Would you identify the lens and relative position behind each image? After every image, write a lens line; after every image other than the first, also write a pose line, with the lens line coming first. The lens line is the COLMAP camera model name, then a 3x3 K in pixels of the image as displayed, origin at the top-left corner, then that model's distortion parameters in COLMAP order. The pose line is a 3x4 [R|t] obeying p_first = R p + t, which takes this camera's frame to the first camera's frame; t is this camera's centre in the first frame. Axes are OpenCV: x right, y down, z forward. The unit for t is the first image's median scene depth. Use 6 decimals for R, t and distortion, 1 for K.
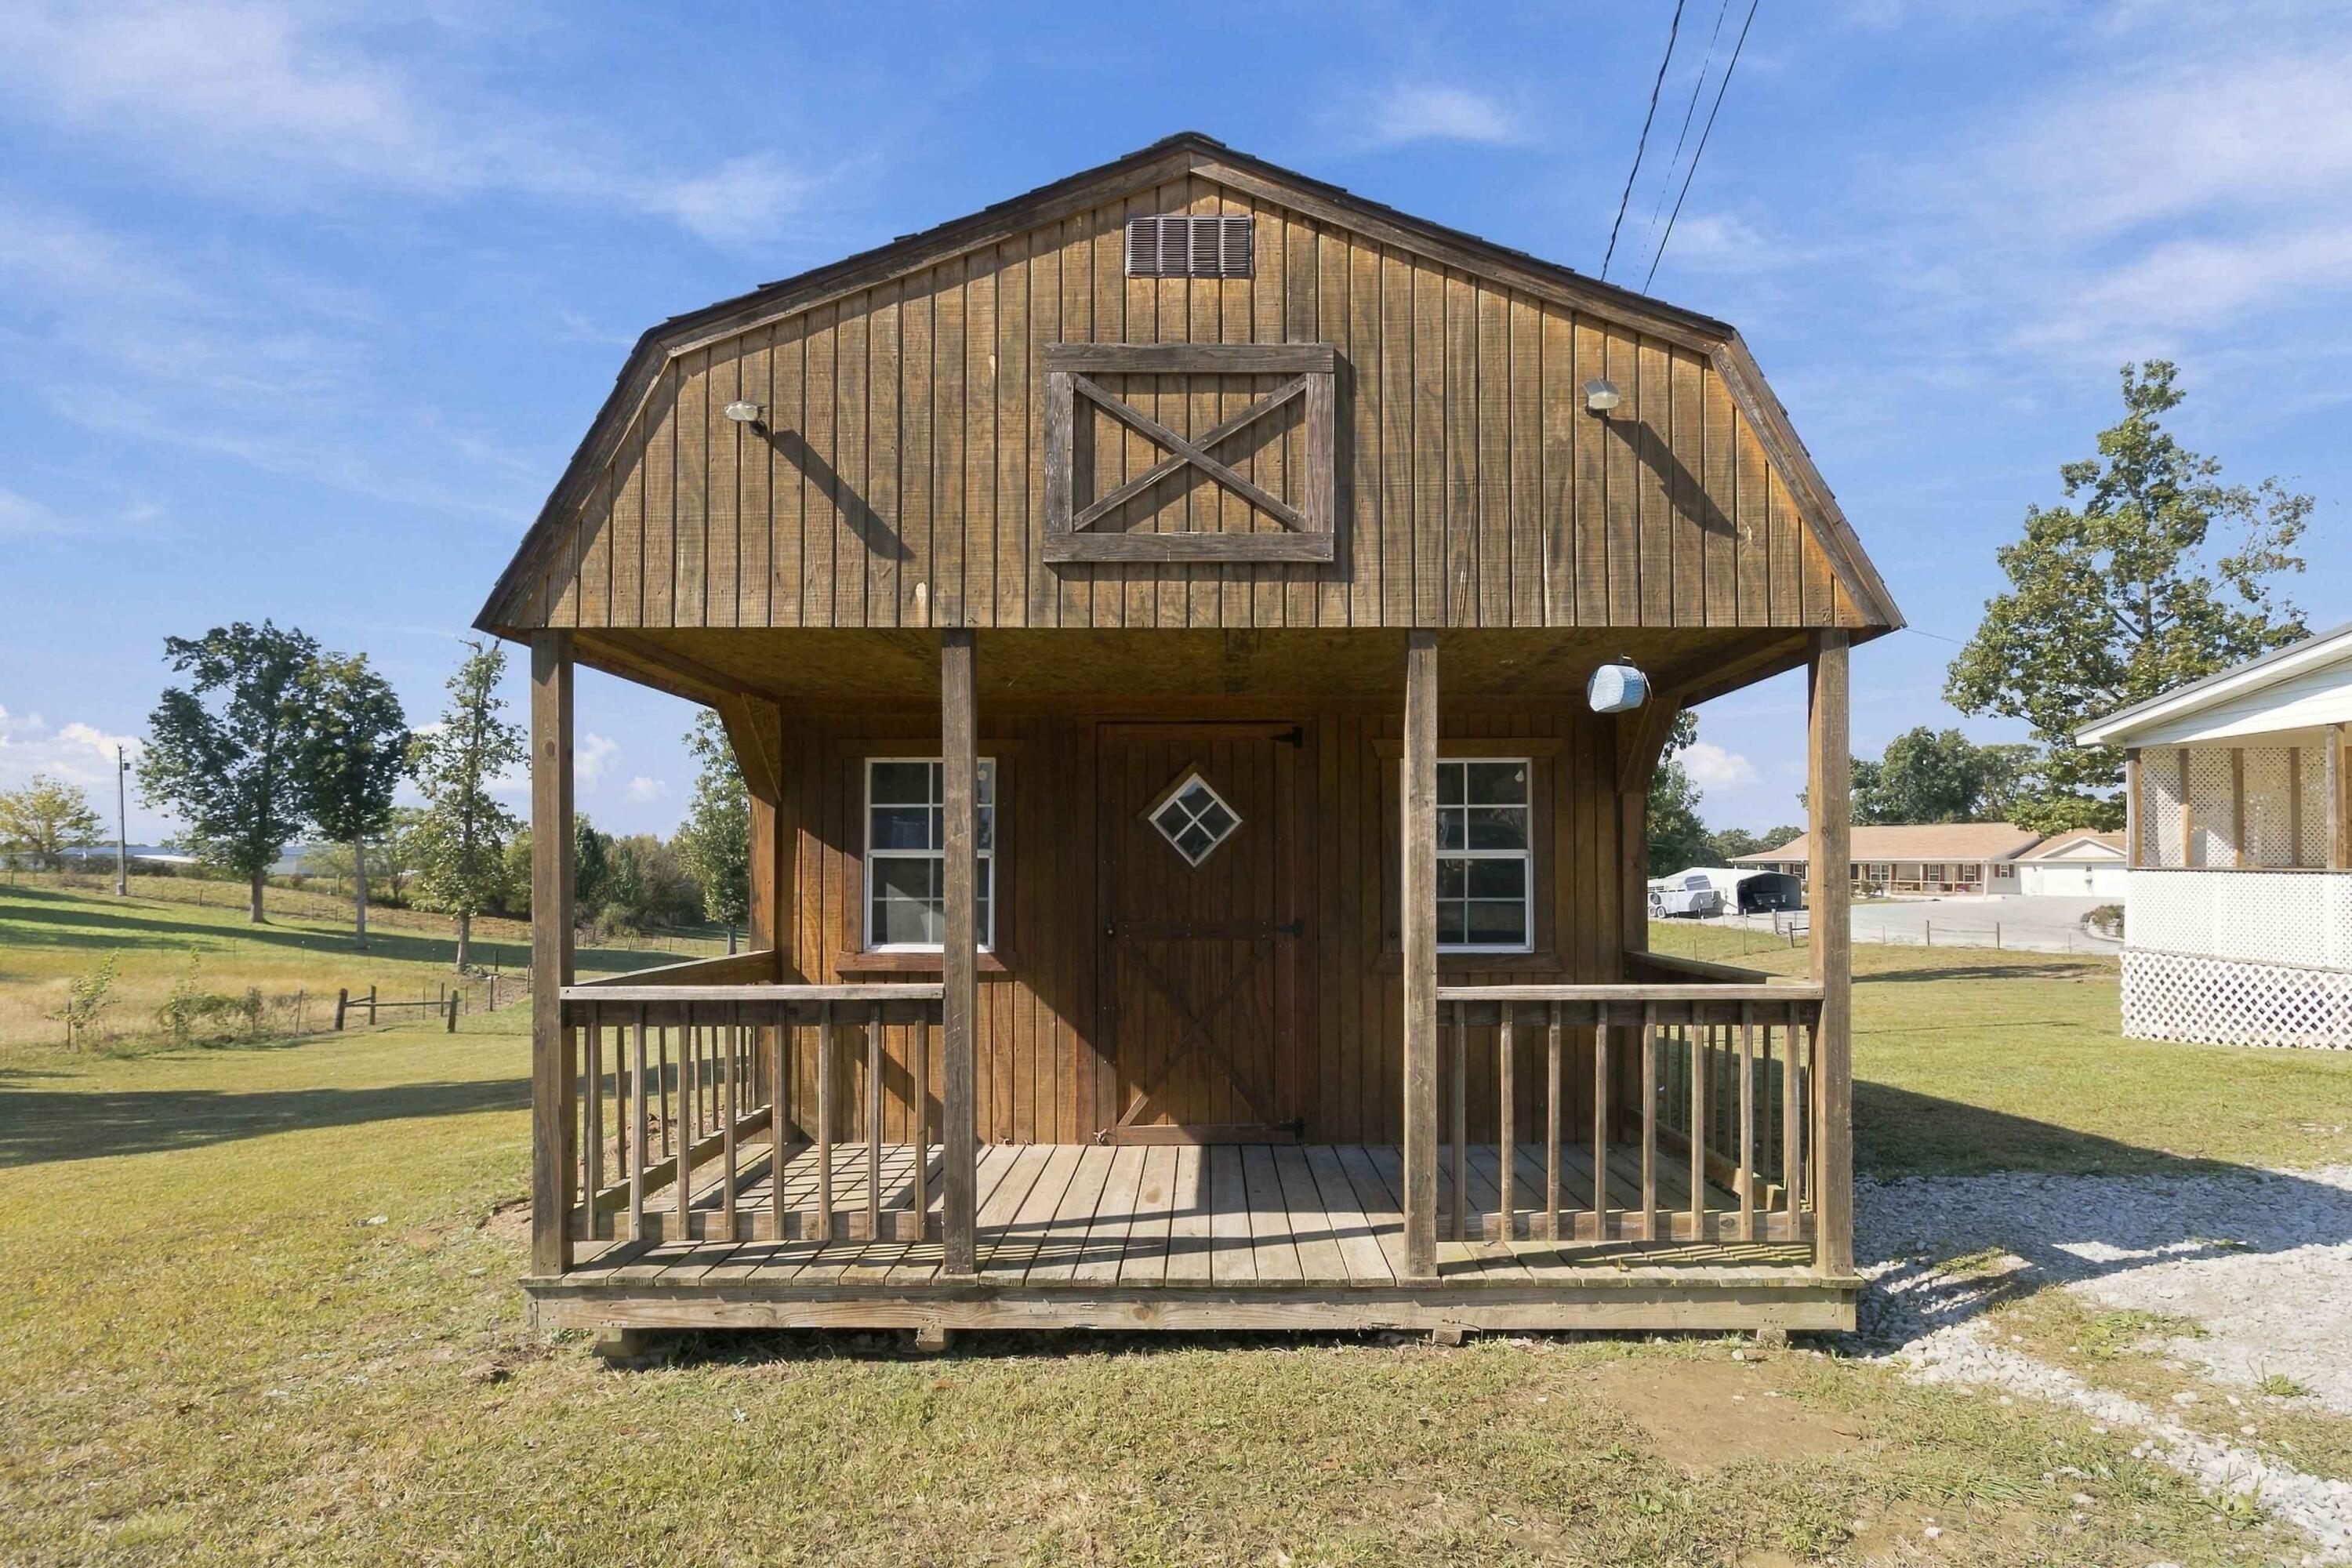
lens RADIAL K [[1125.4, 0, 1179.2], [0, 1125.4, 861.5], [0, 0, 1]] dist [0.002491, 0.000535]
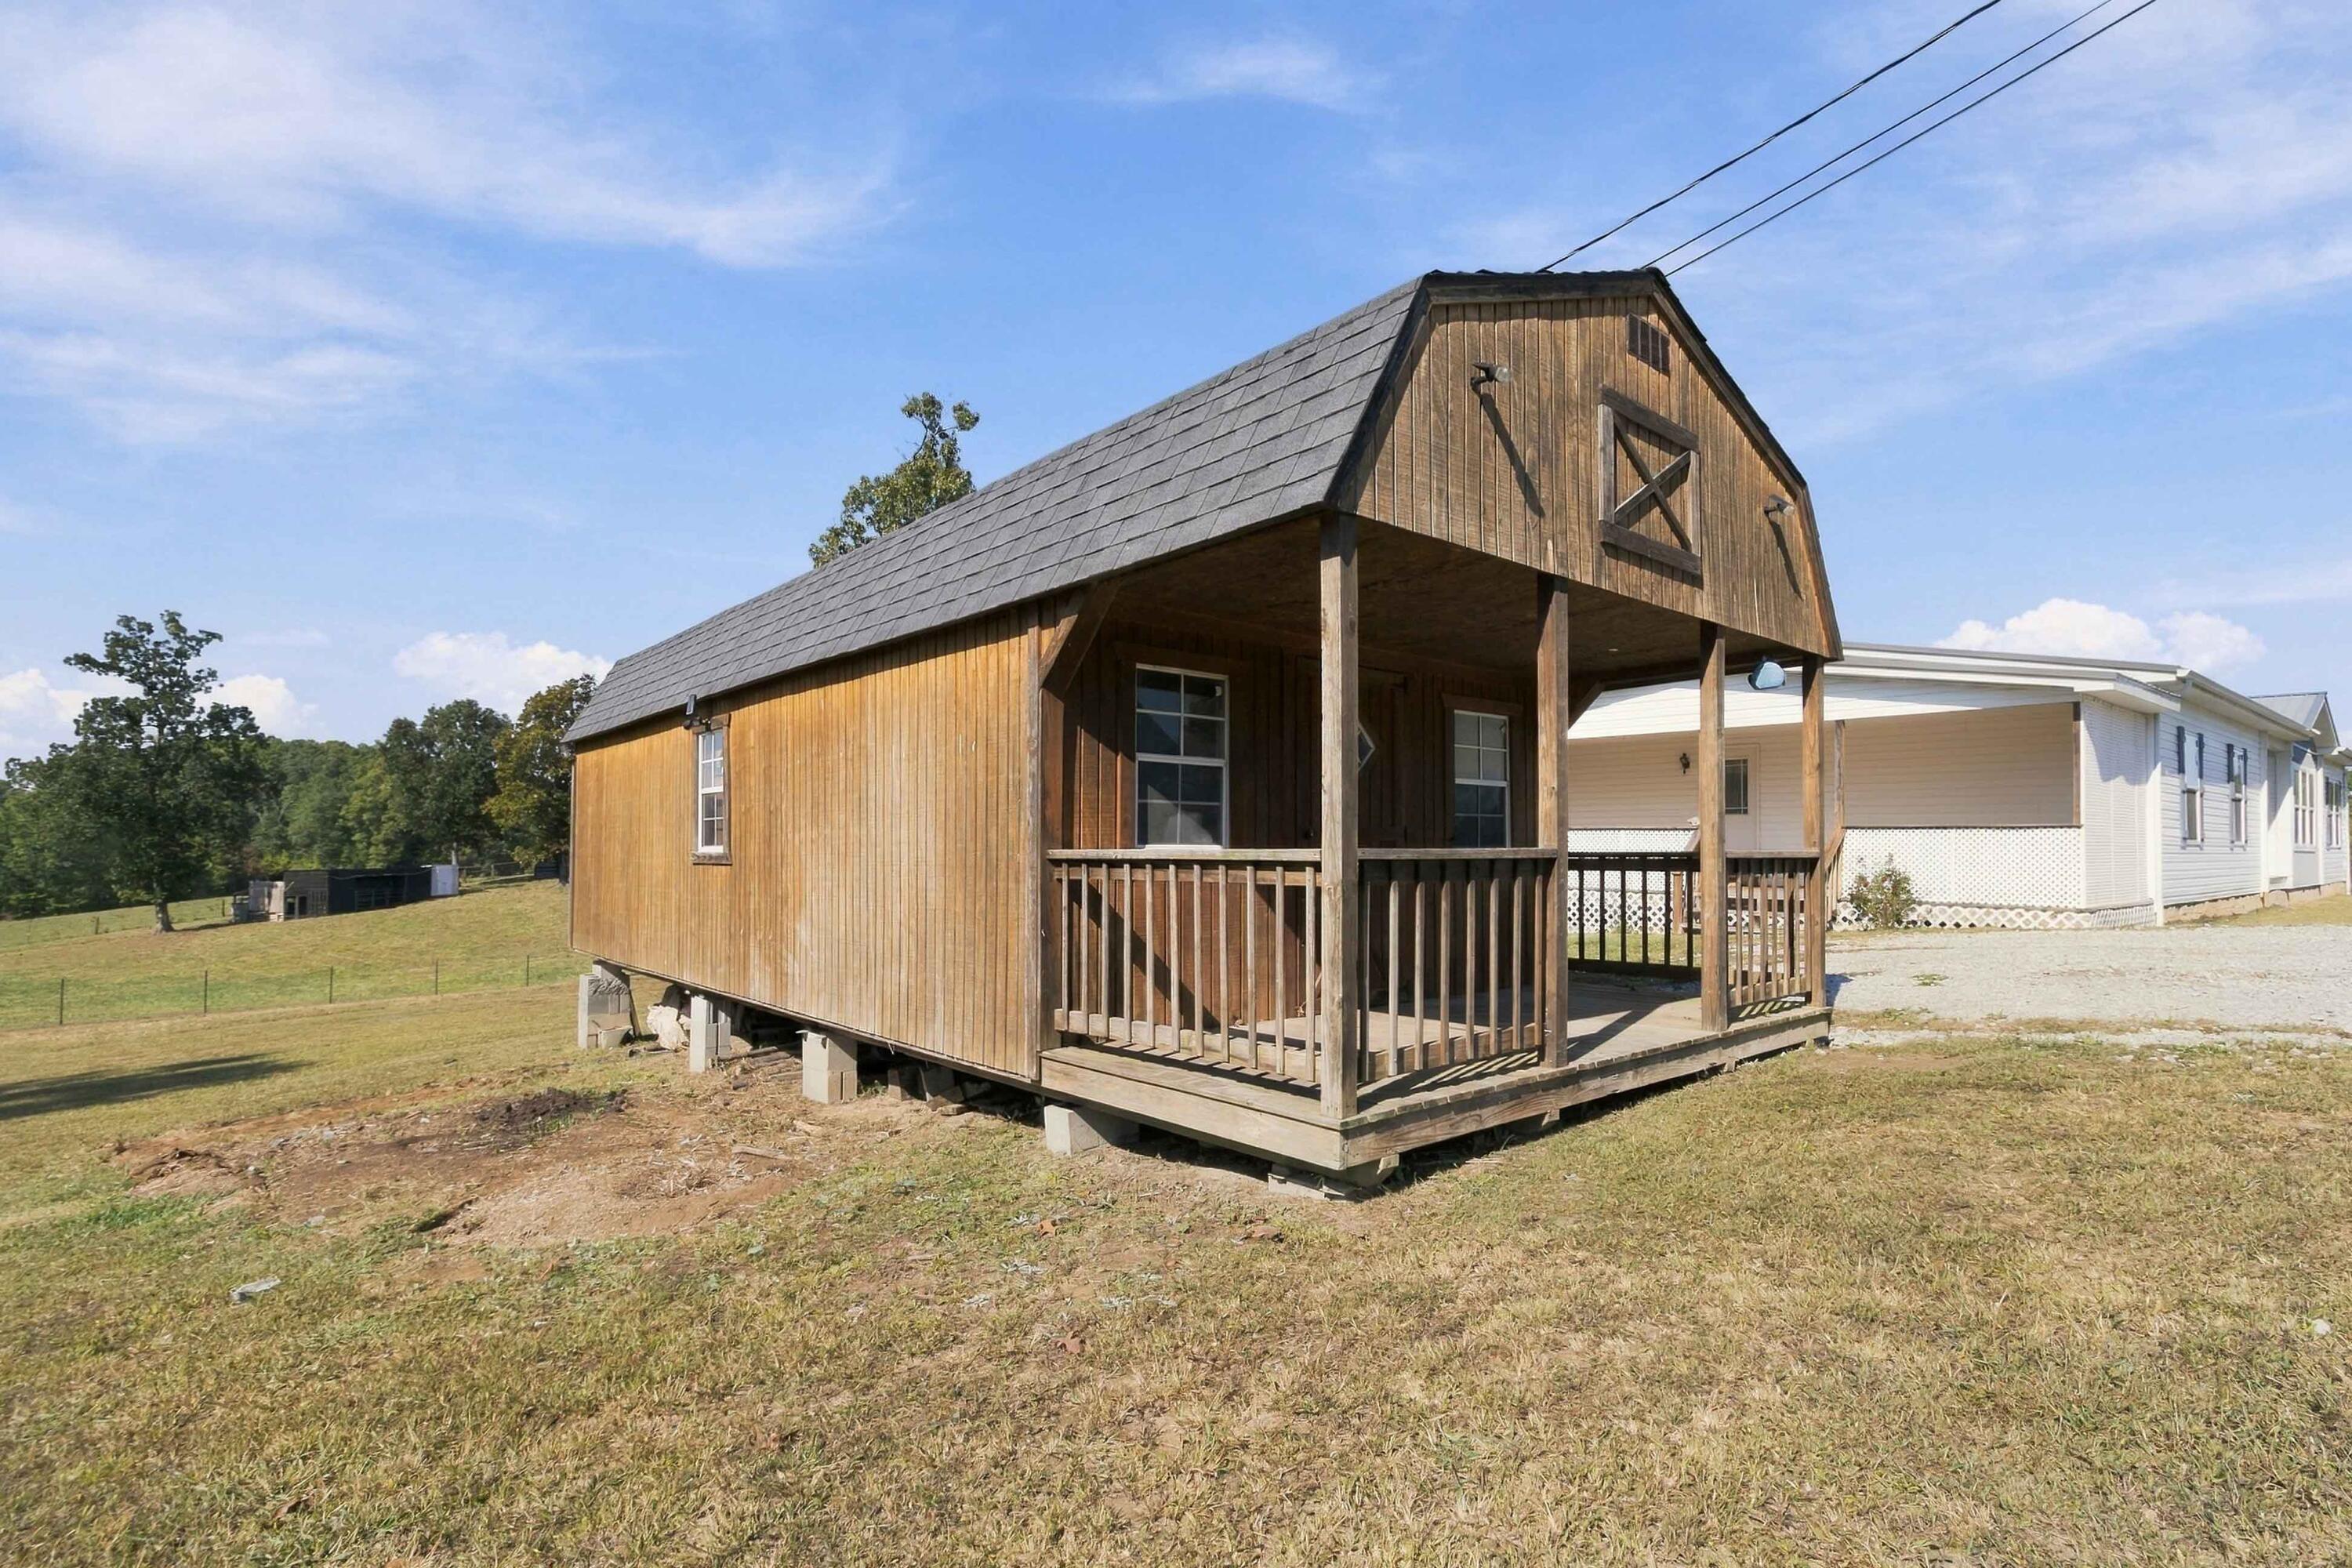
lens RADIAL K [[1125.4, 0, 1166.3], [0, 1125.4, 826.9], [0, 0, 1]] dist [0.002491, 0.000535]
pose [[0.753545, 0.017969, 0.657151, -1.412963], [-0.011765, 0.999835, -0.013848, 0.109592], [-0.657291, 0.002704, 0.753632, 0.310262]]
